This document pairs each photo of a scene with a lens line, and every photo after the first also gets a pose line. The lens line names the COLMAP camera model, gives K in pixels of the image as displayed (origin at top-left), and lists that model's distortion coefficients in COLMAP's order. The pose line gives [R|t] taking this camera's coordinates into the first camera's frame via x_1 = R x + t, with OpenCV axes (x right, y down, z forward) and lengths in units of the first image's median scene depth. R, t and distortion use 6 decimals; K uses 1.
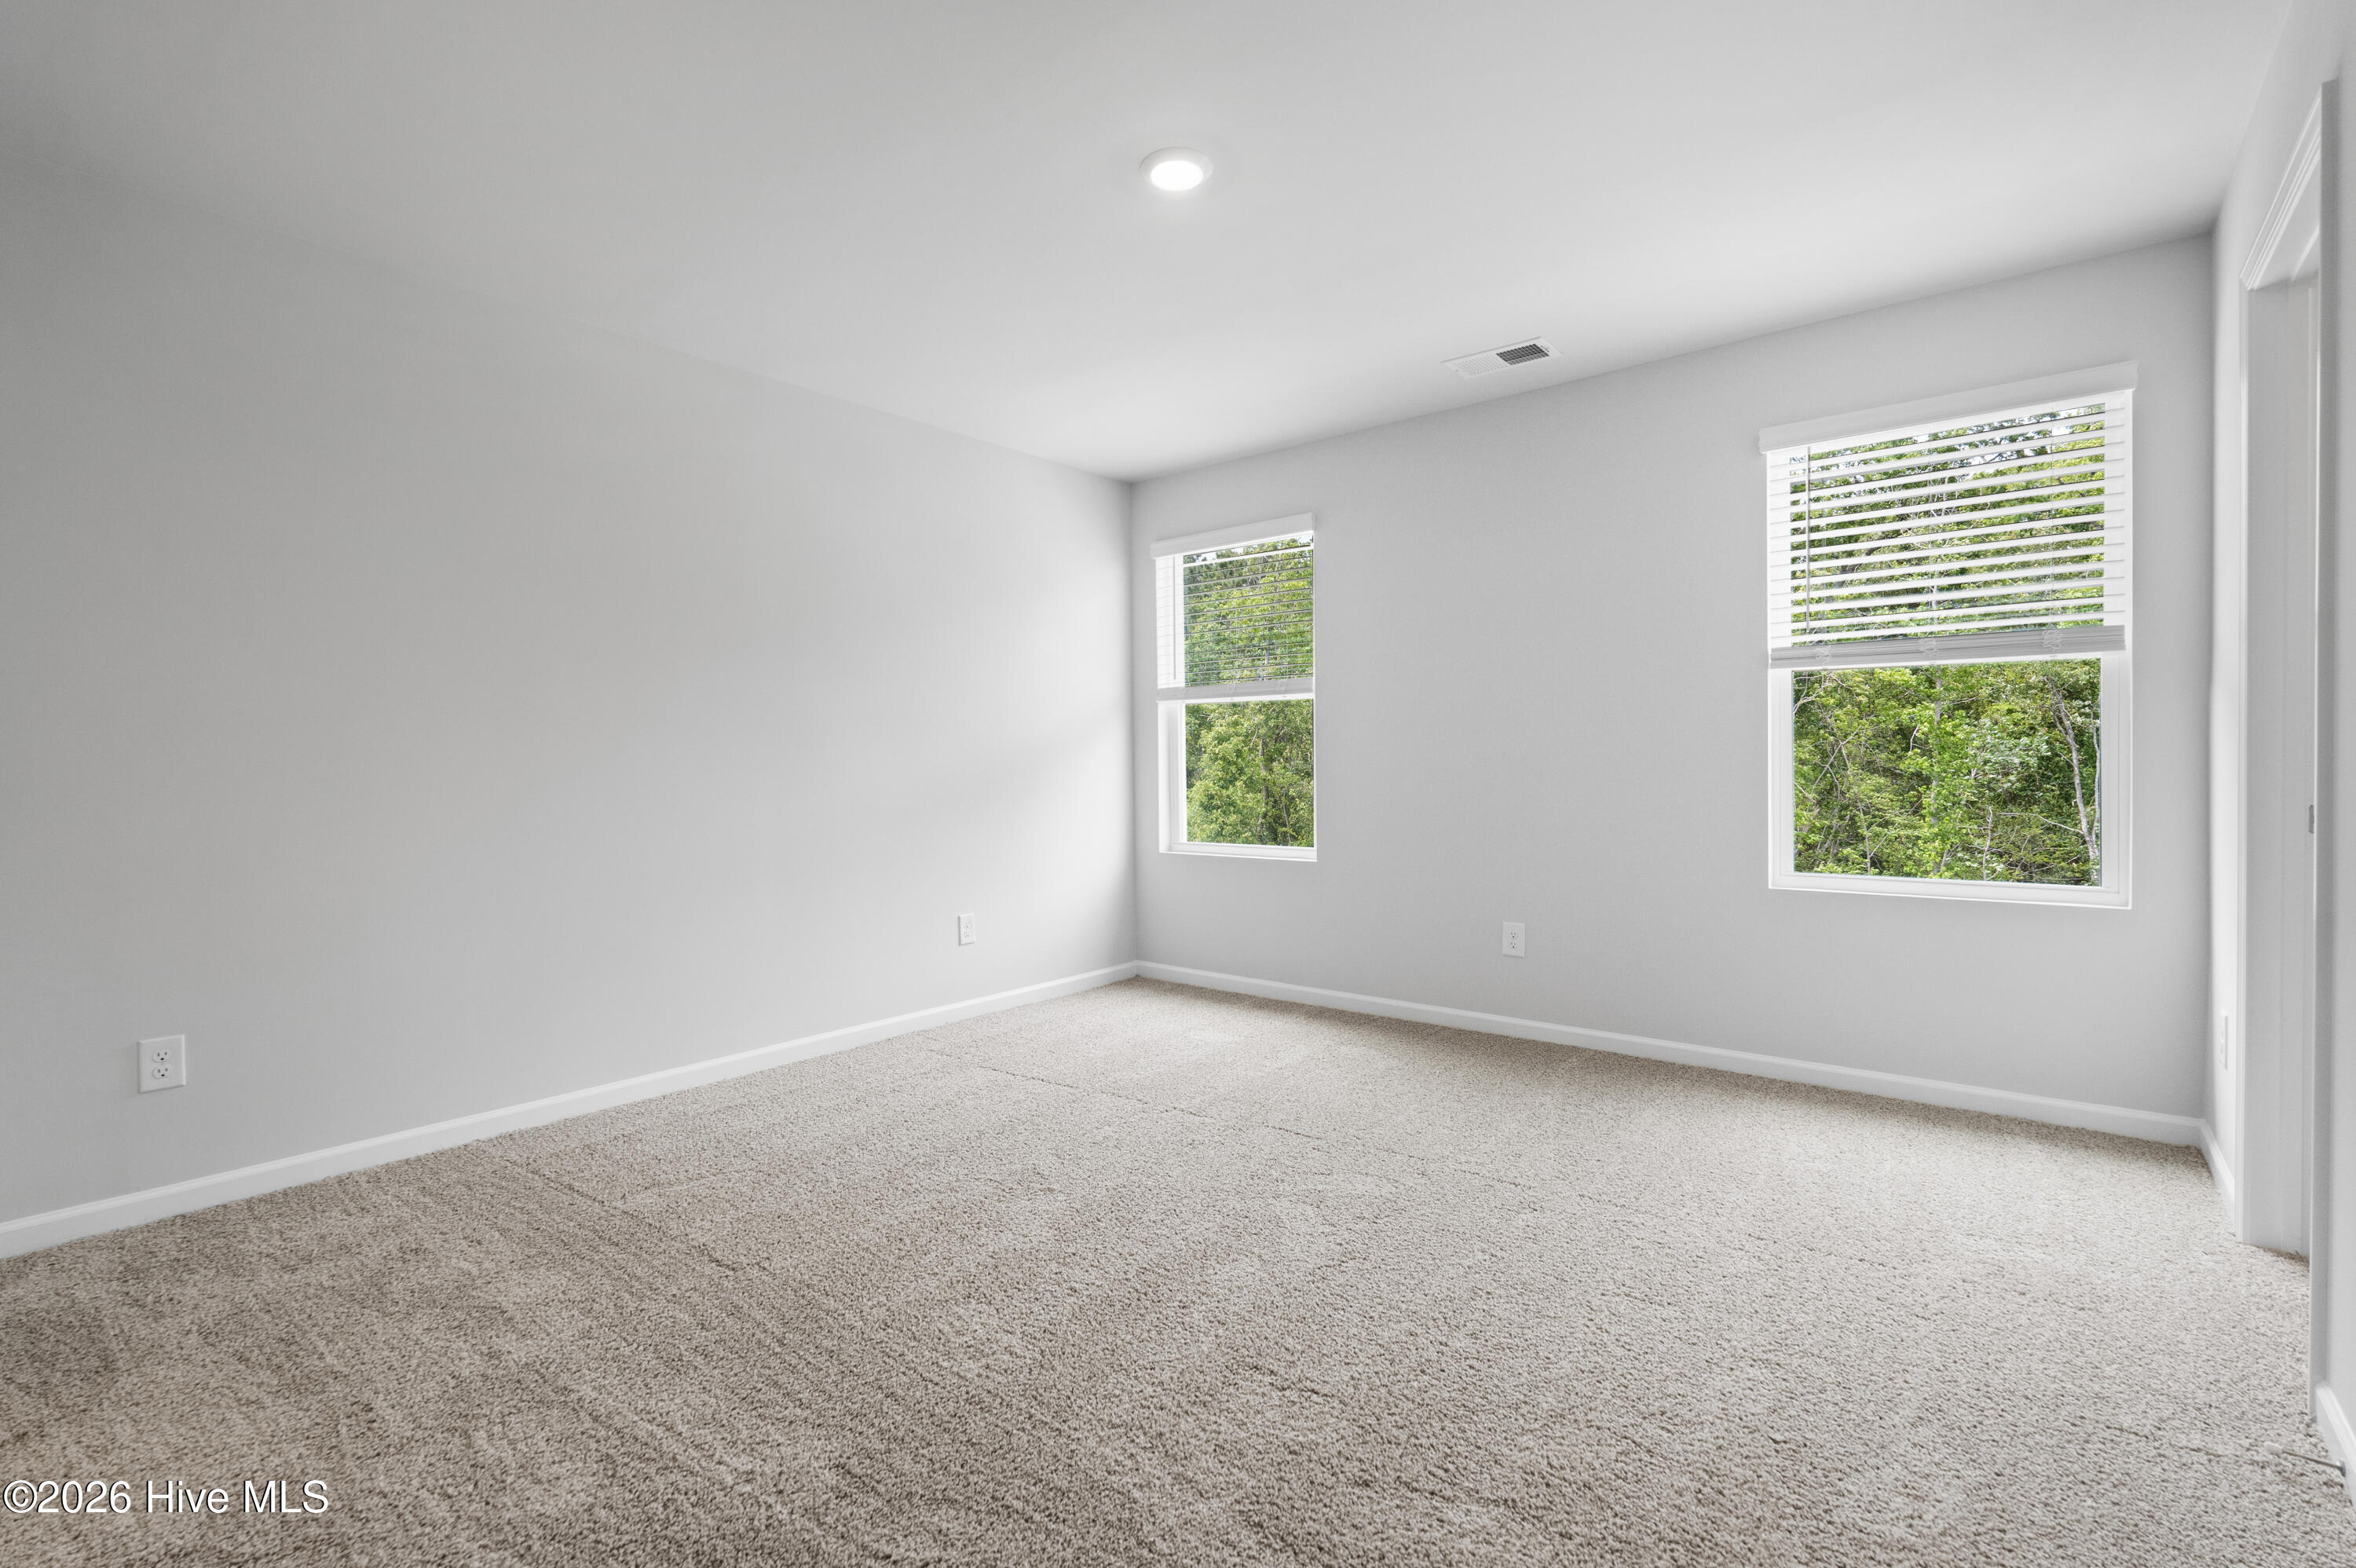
lens RADIAL K [[1079.1, 0, 1162.6], [0, 1079.1, 768.8], [0, 0, 1]] dist [0.000400, 0.000272]
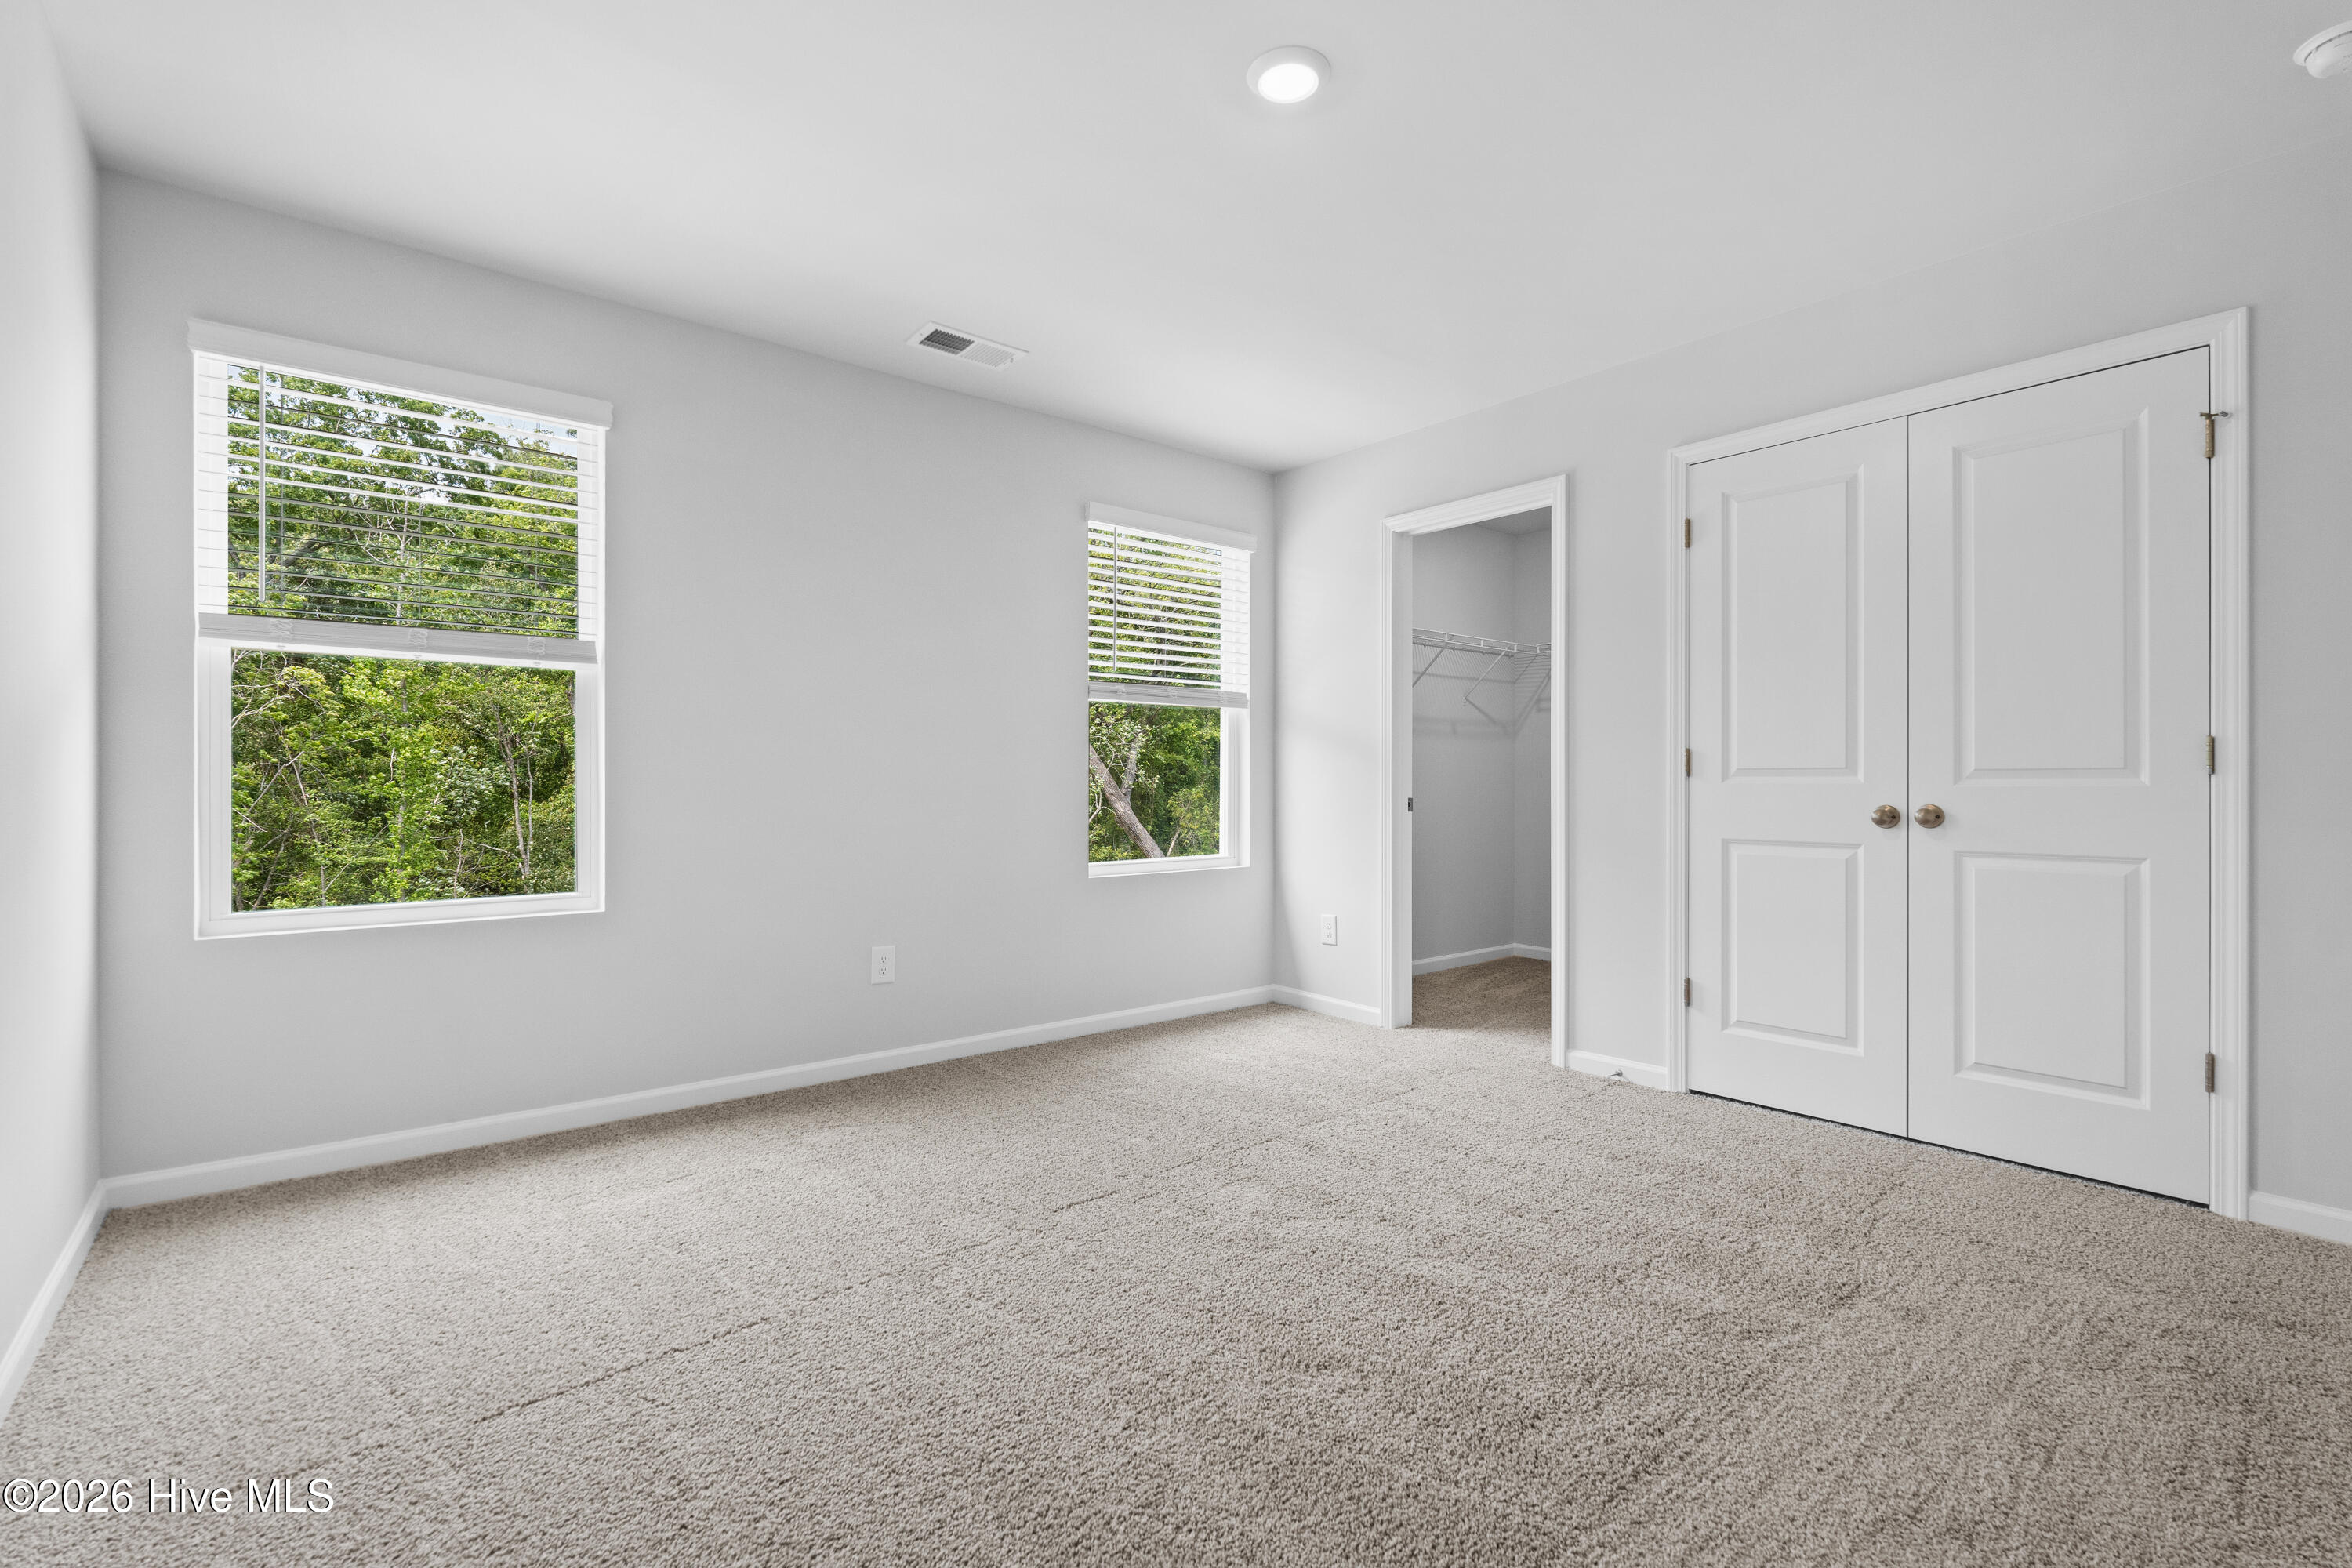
lens RADIAL K [[1077.4, 0, 1177.8], [0, 1077.4, 788.5], [0, 0, 1]] dist [0.000400, 0.000272]
pose [[0.172516, 0.002181, 0.985004, -0.168199], [0.005965, 0.999977, -0.003259, 0.004335], [-0.984989, 0.006438, 0.172499, 0.188949]]
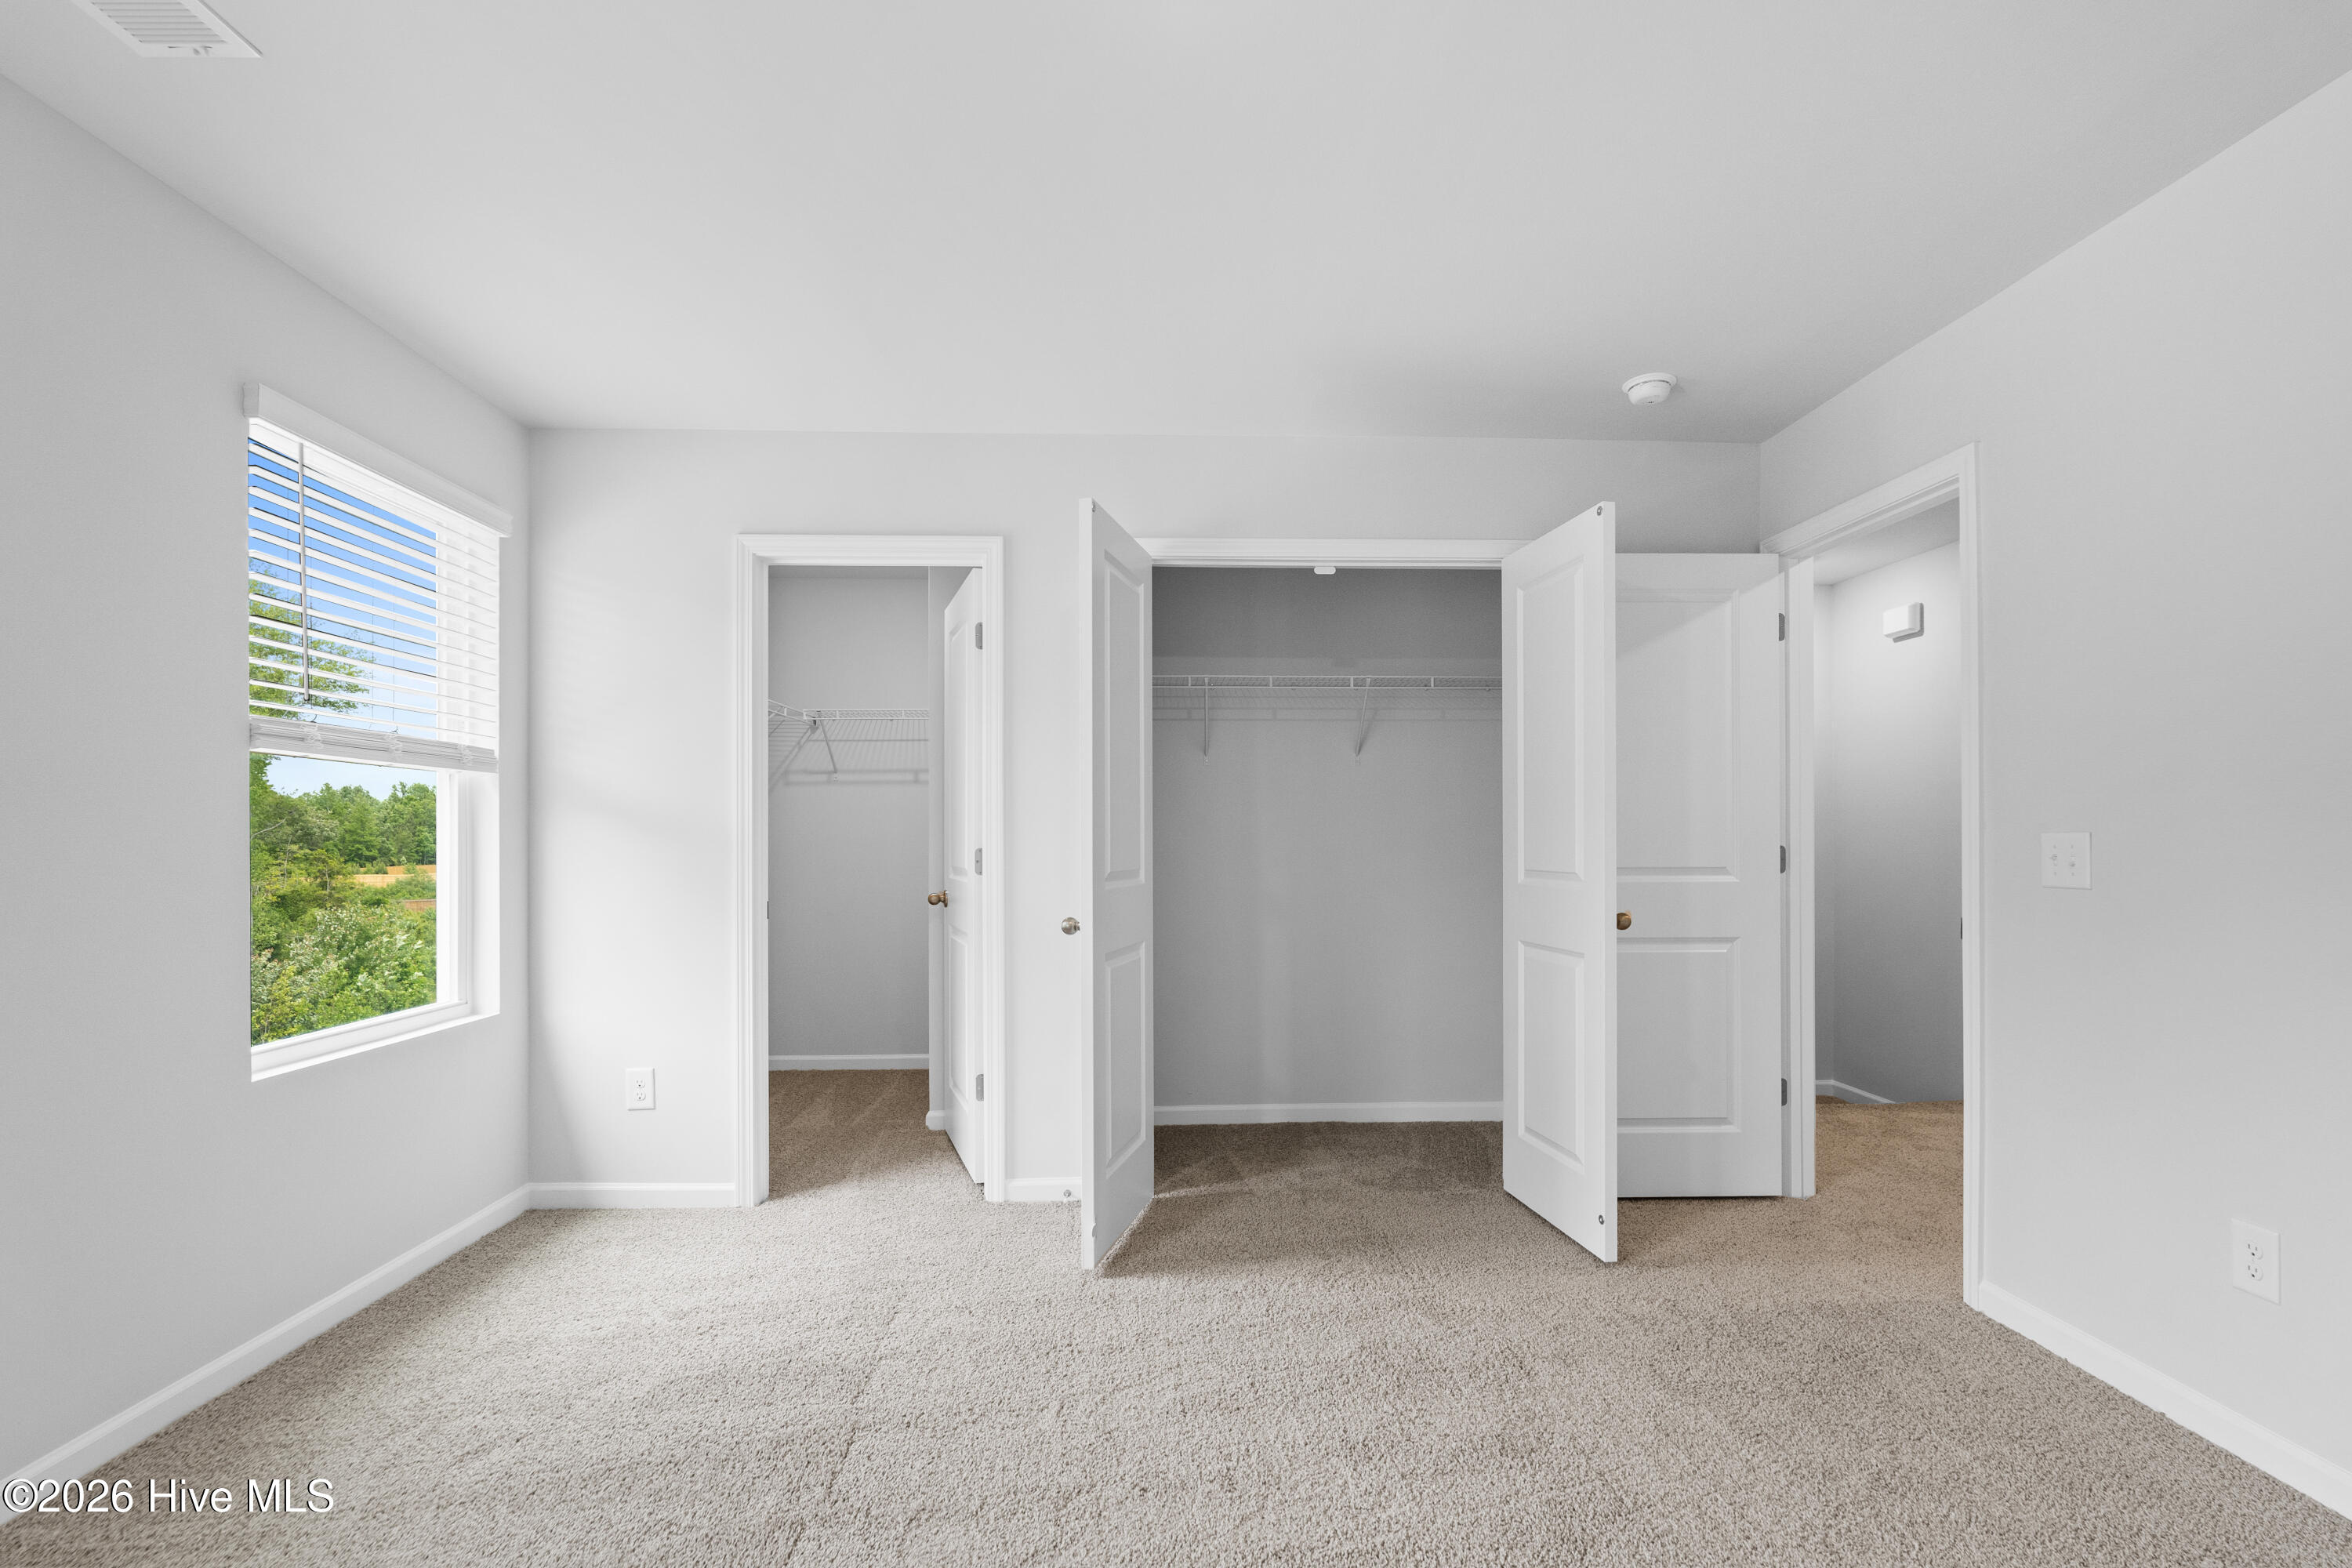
lens RADIAL K [[1077.4, 0, 1190.4], [0, 1077.4, 835.6], [0, 0, 1]] dist [0.000400, 0.000272]
pose [[-0.697394, 0.001924, 0.716685, -0.081945], [0.006202, 0.999975, 0.003351, -0.010045], [-0.716661, 0.006782, -0.697389, 0.286765]]
